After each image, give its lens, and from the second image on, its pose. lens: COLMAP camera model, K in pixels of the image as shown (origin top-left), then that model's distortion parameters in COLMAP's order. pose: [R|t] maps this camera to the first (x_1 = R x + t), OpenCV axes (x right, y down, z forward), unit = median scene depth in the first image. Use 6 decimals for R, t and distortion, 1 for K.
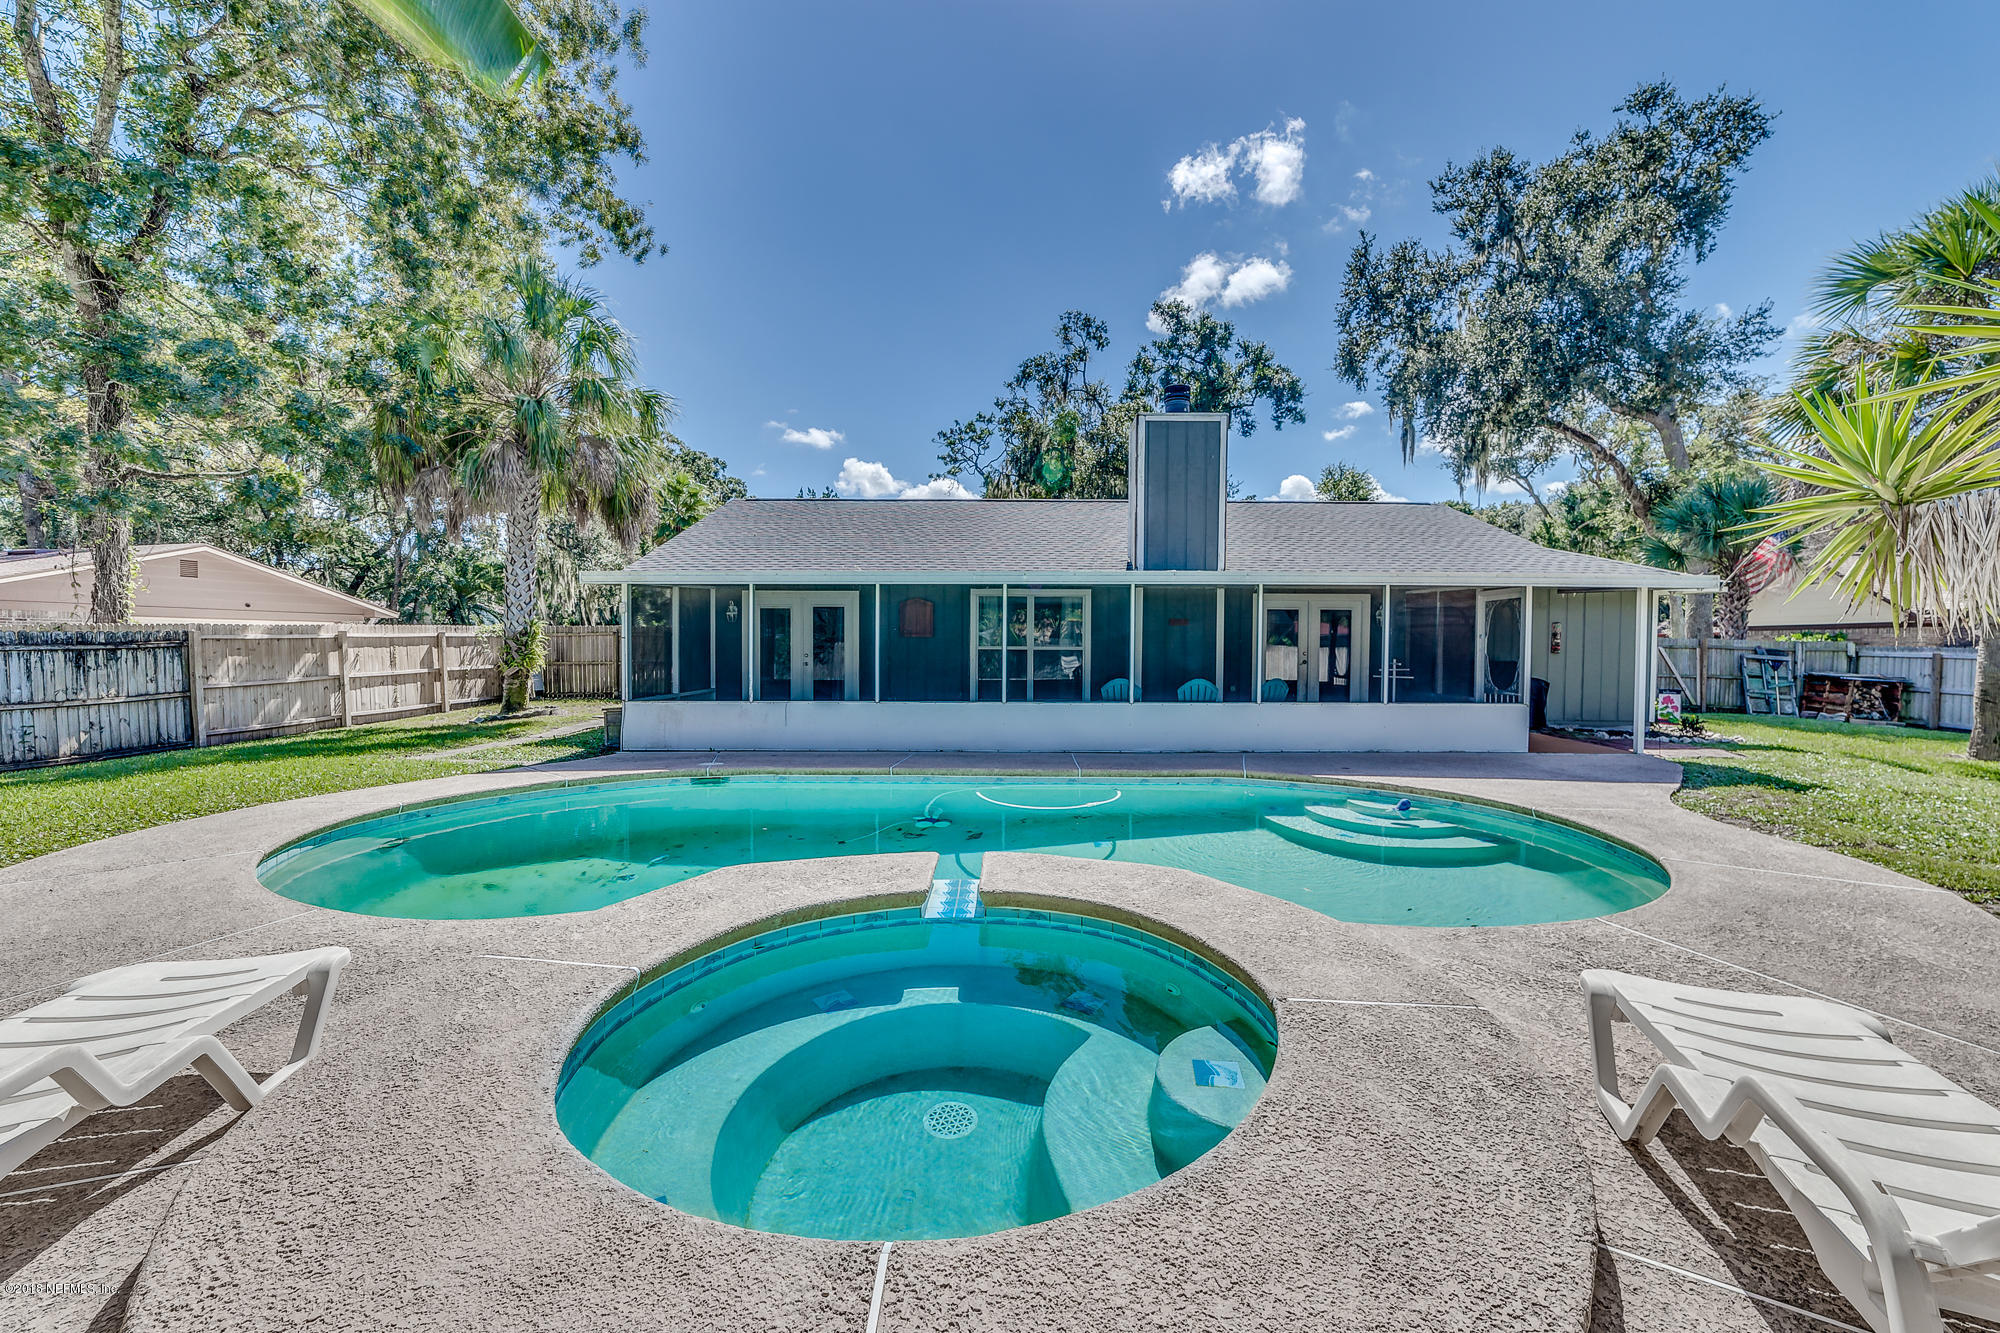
lens RADIAL K [[789.8, 0, 1000.9], [0, 789.8, 671.9], [0, 0, 1]] dist [-0.001806, 0.000626]
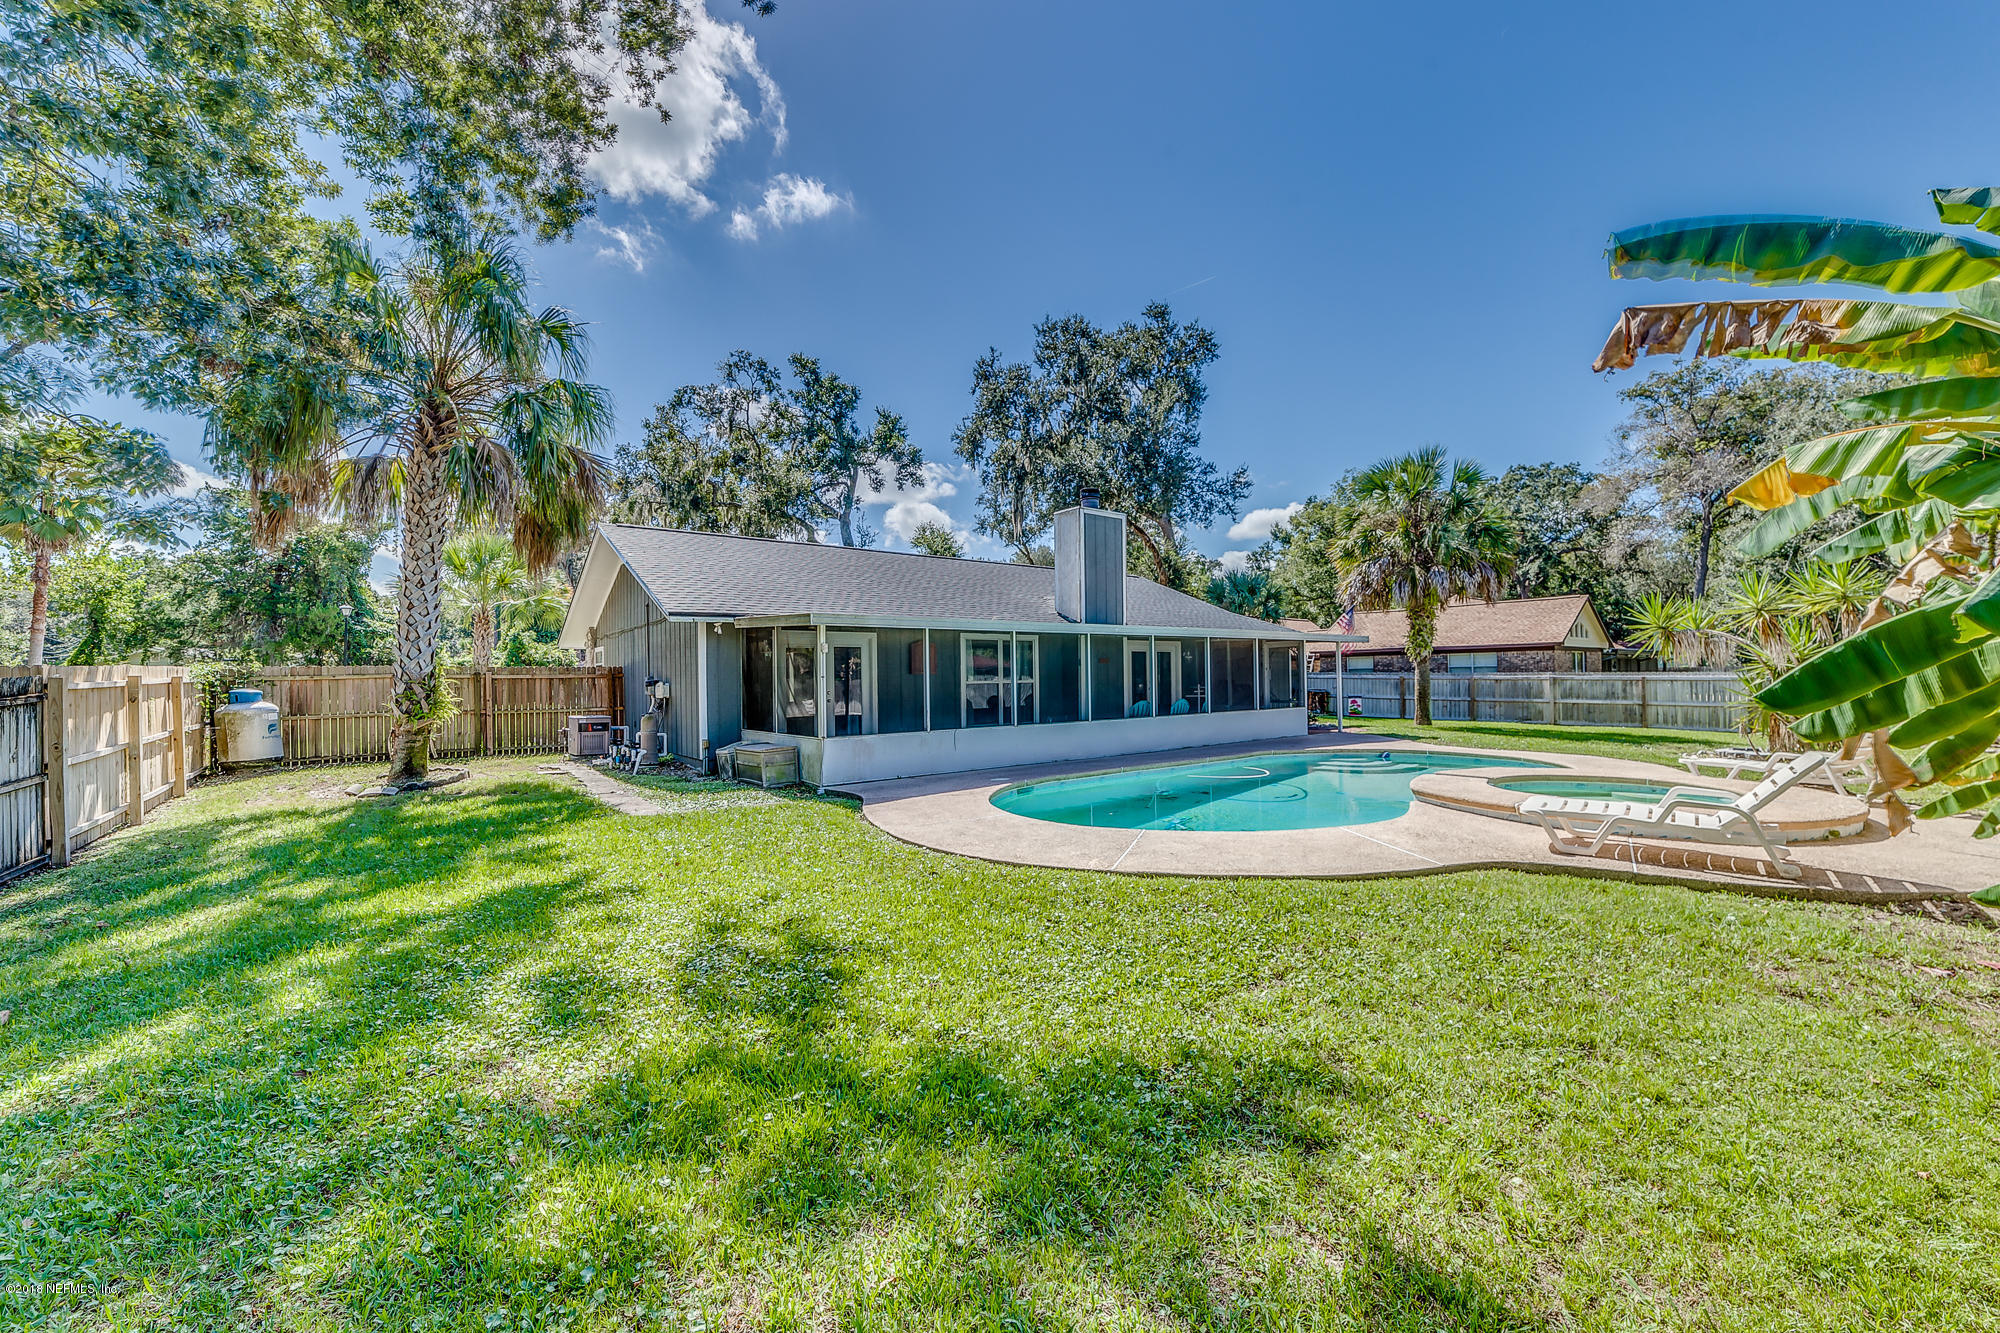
lens RADIAL K [[789.8, 0, 1043.0], [0, 789.8, 668.4], [0, 0, 1]] dist [-0.001806, 0.000626]
pose [[0.778999, -0.008927, 0.626962, -0.304876], [0.040534, 0.998524, -0.036145, -0.001814], [-0.625714, 0.053570, 0.778211, 0.001154]]
